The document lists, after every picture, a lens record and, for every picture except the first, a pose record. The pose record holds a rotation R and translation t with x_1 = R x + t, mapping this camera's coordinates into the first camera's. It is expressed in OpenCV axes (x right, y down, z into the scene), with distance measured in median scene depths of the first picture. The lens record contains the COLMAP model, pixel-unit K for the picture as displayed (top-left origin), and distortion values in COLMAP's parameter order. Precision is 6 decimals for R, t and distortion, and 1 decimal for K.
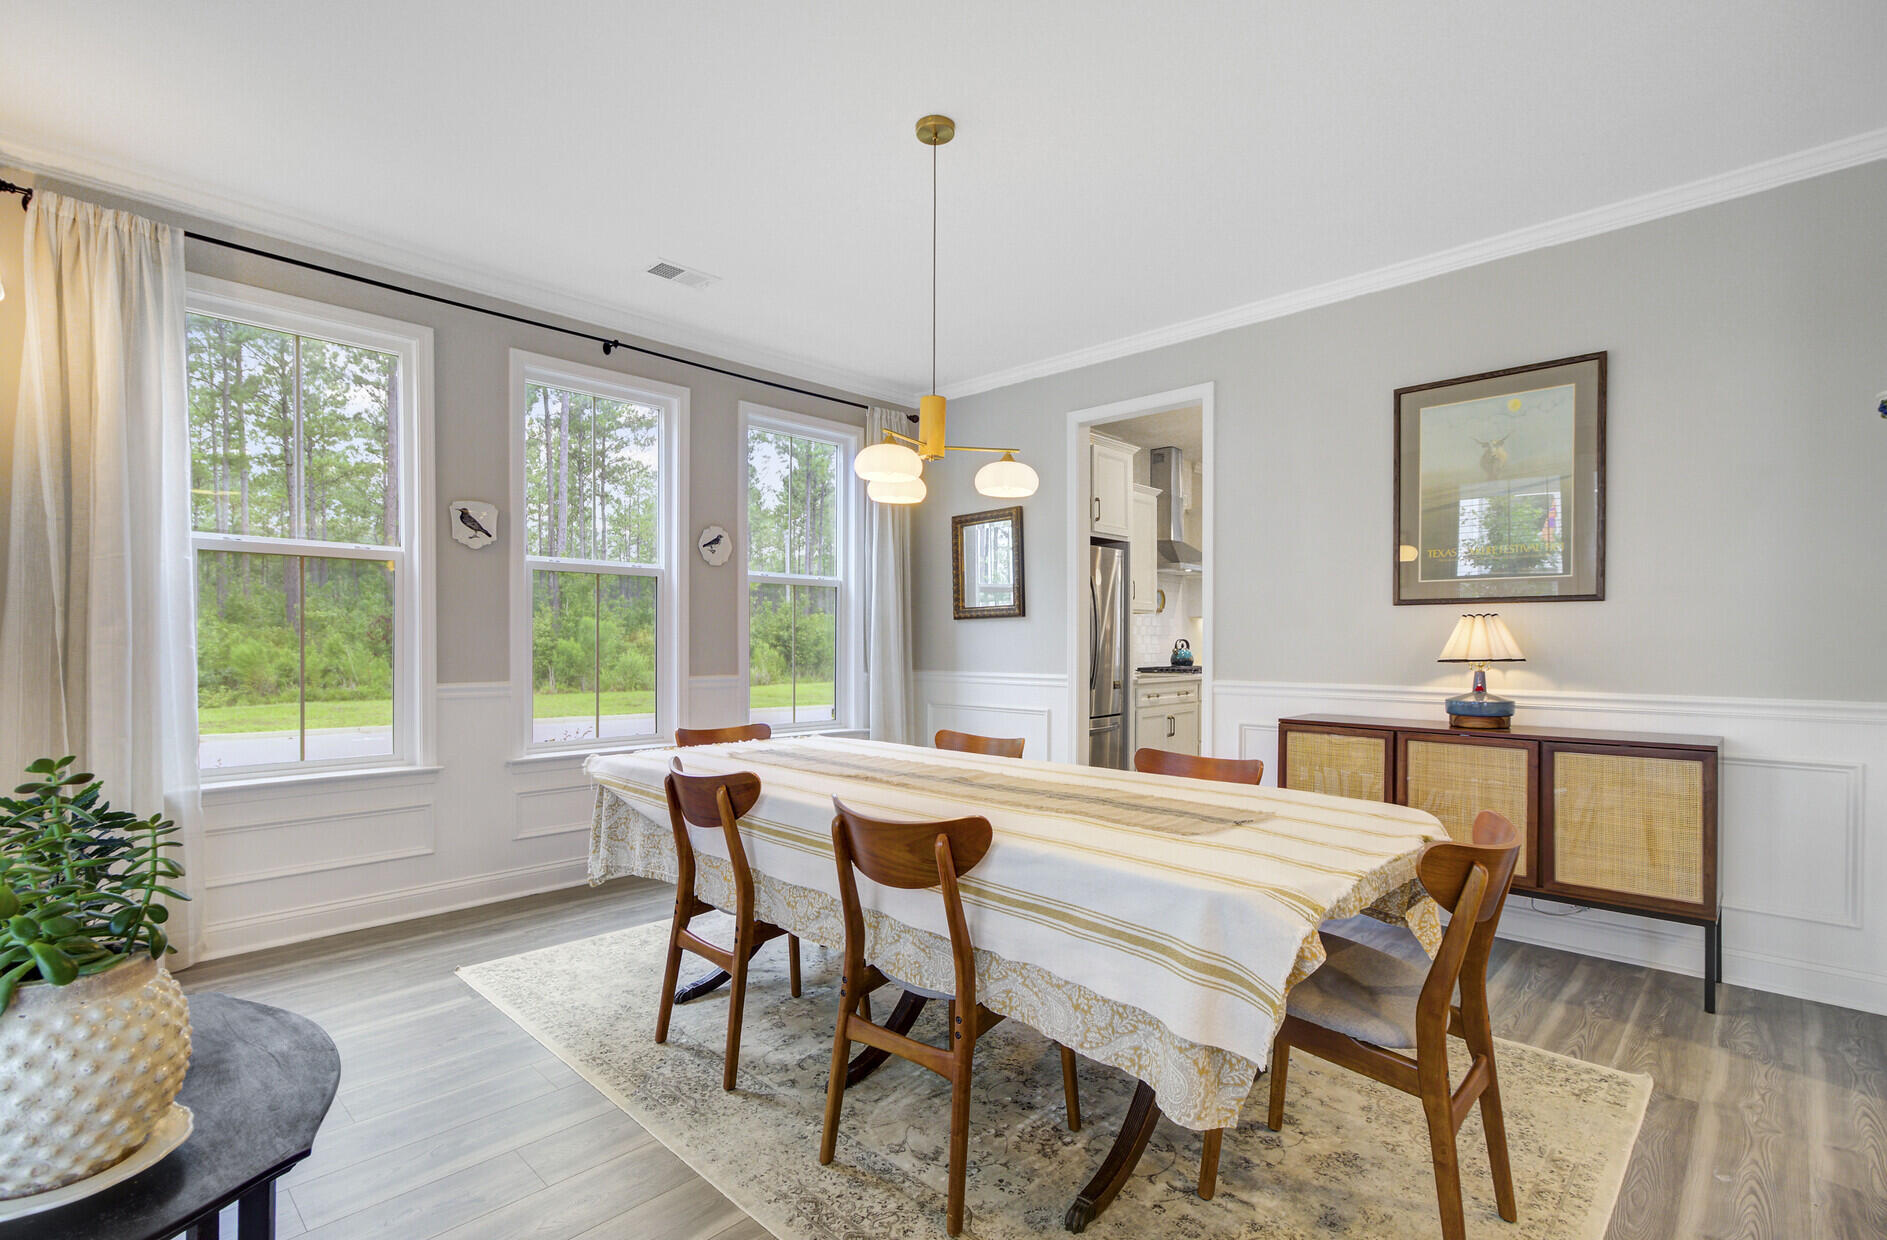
lens RADIAL K [[875.6, 0, 931.6], [0, 875.6, 645.6], [0, 0, 1]] dist [-0.001117, -0.000020]
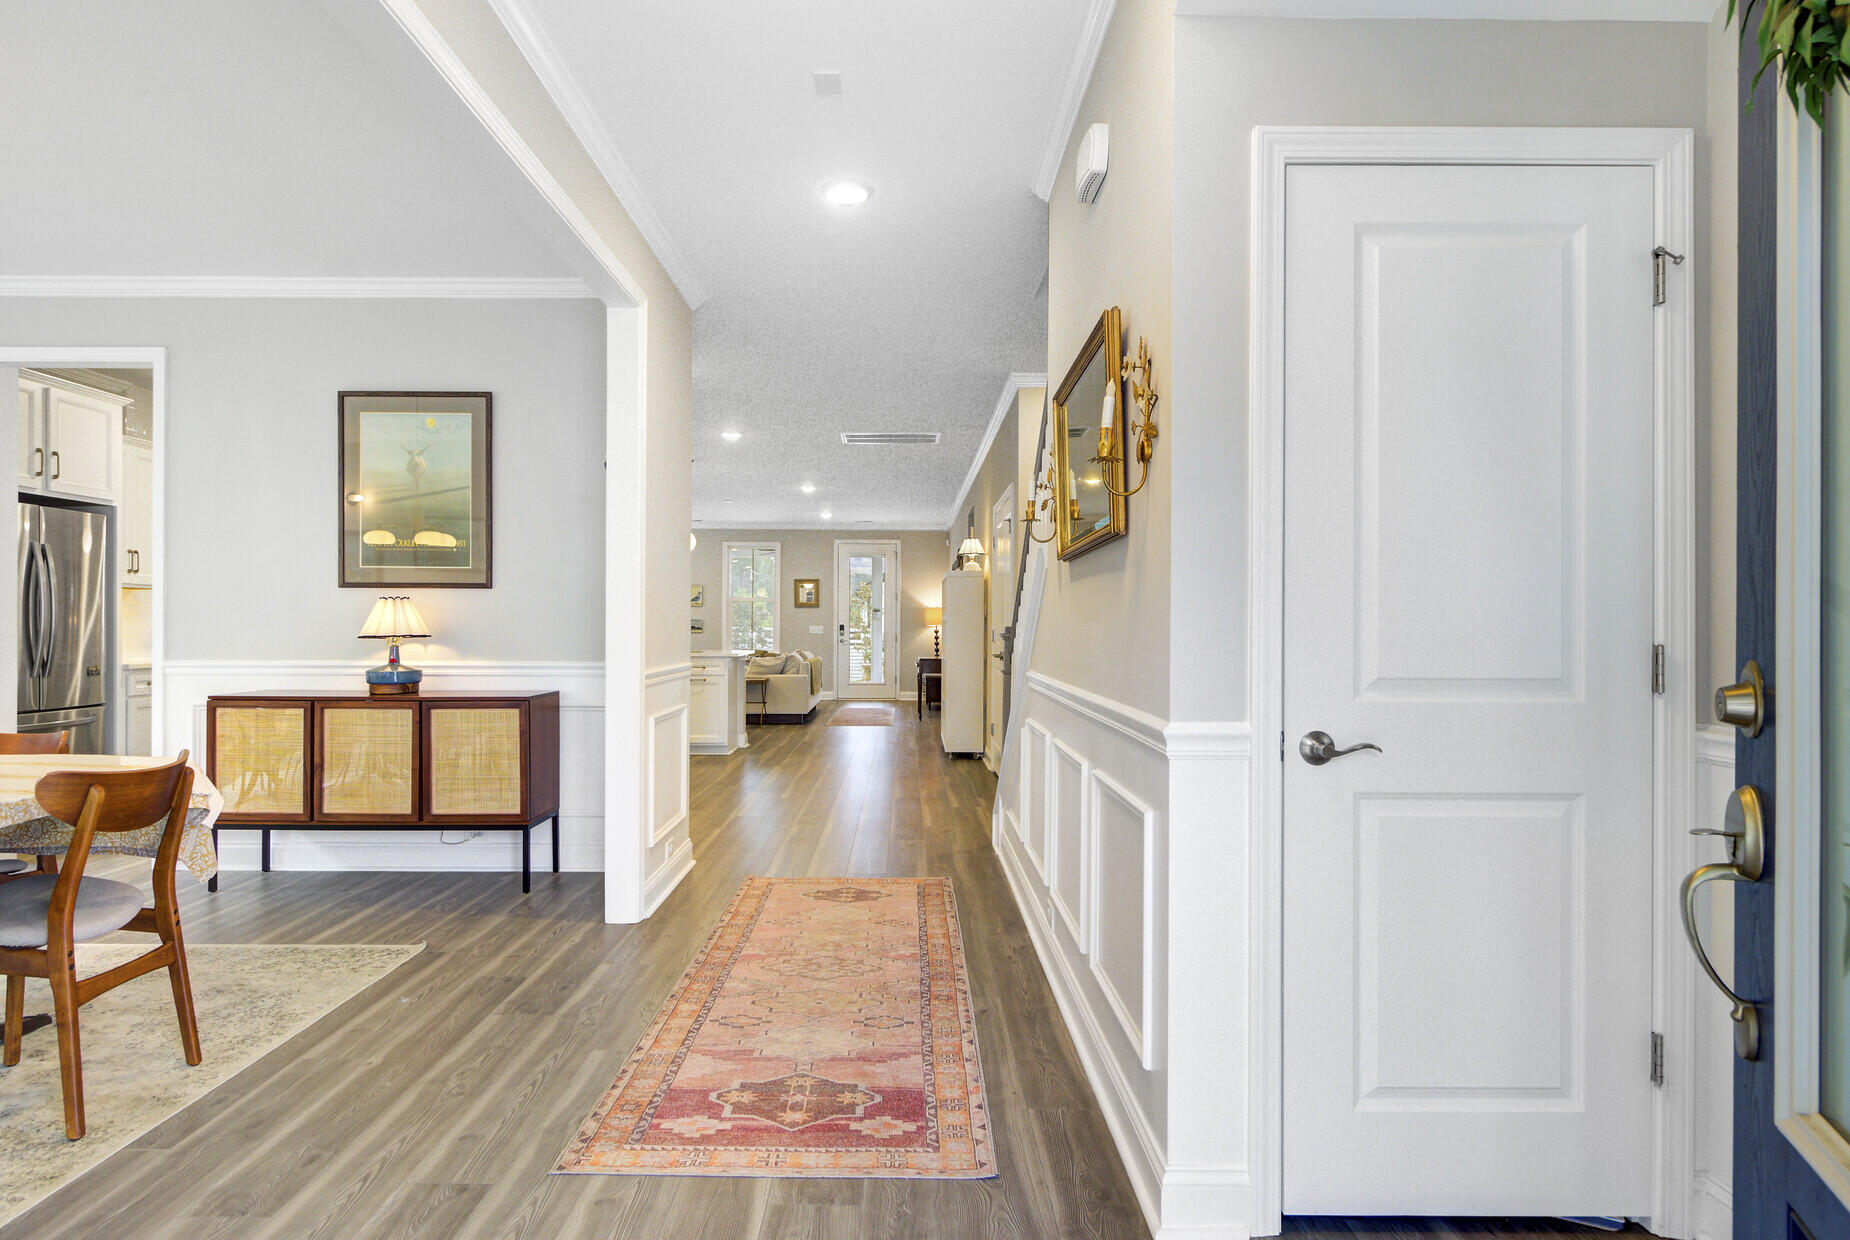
lens RADIAL K [[952.0, 0, 896.4], [0, 952.0, 623.5], [0, 0, 1]] dist [-0.003026, -0.000727]
pose [[0.714938, 0.002977, 0.699181, 0.214909], [0.001296, 0.999984, -0.005584, 0.007508], [-0.699186, 0.004898, 0.714923, -0.375433]]
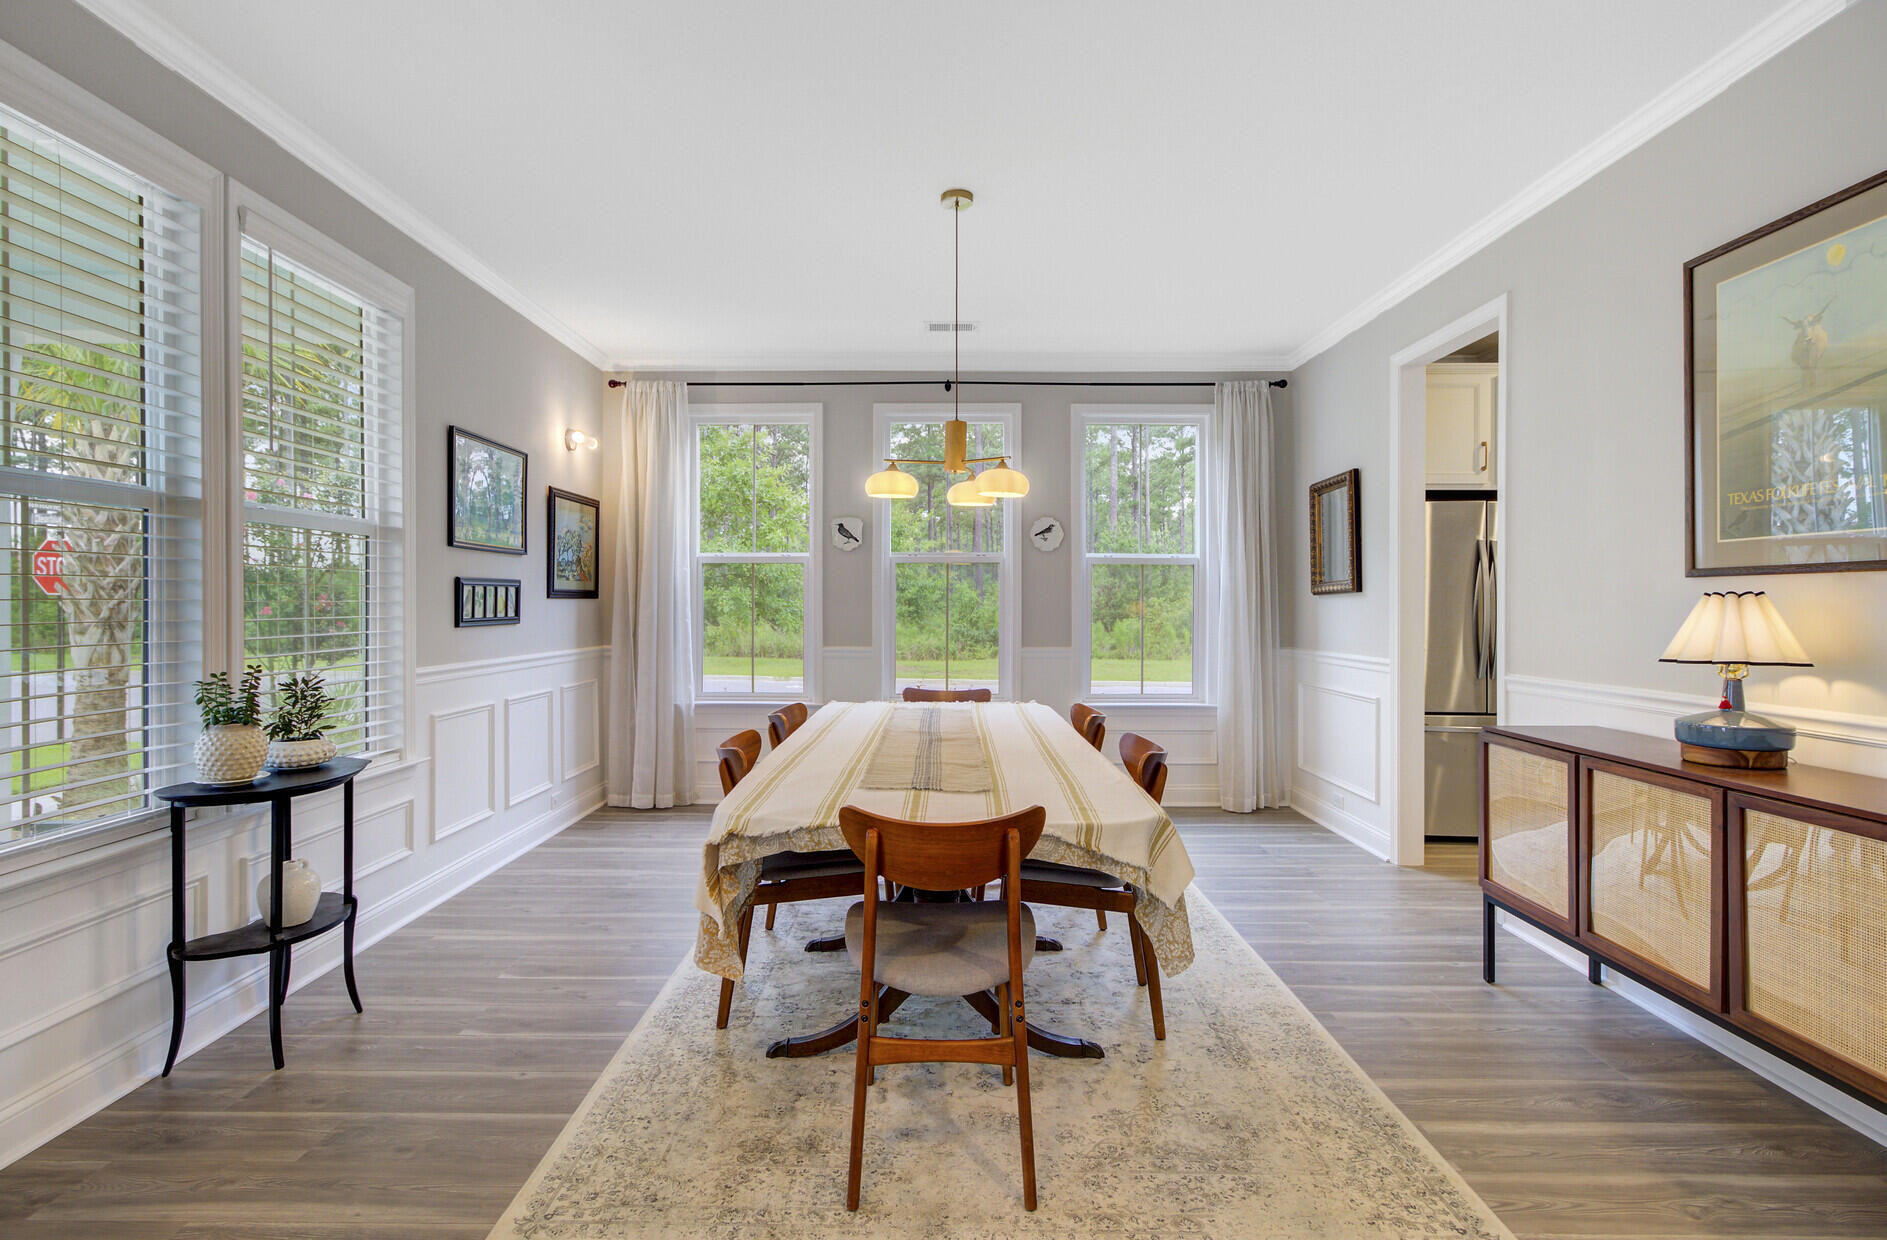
lens RADIAL K [[884.7, 0, 933.9], [0, 884.7, 608.5], [0, 0, 1]] dist [0.001516, 0.000505]
pose [[0.700084, 0.004350, -0.714047, 0.674380], [-0.007638, 0.999970, -0.001396, -0.017836], [0.714019, 0.006431, 0.700096, 0.103899]]
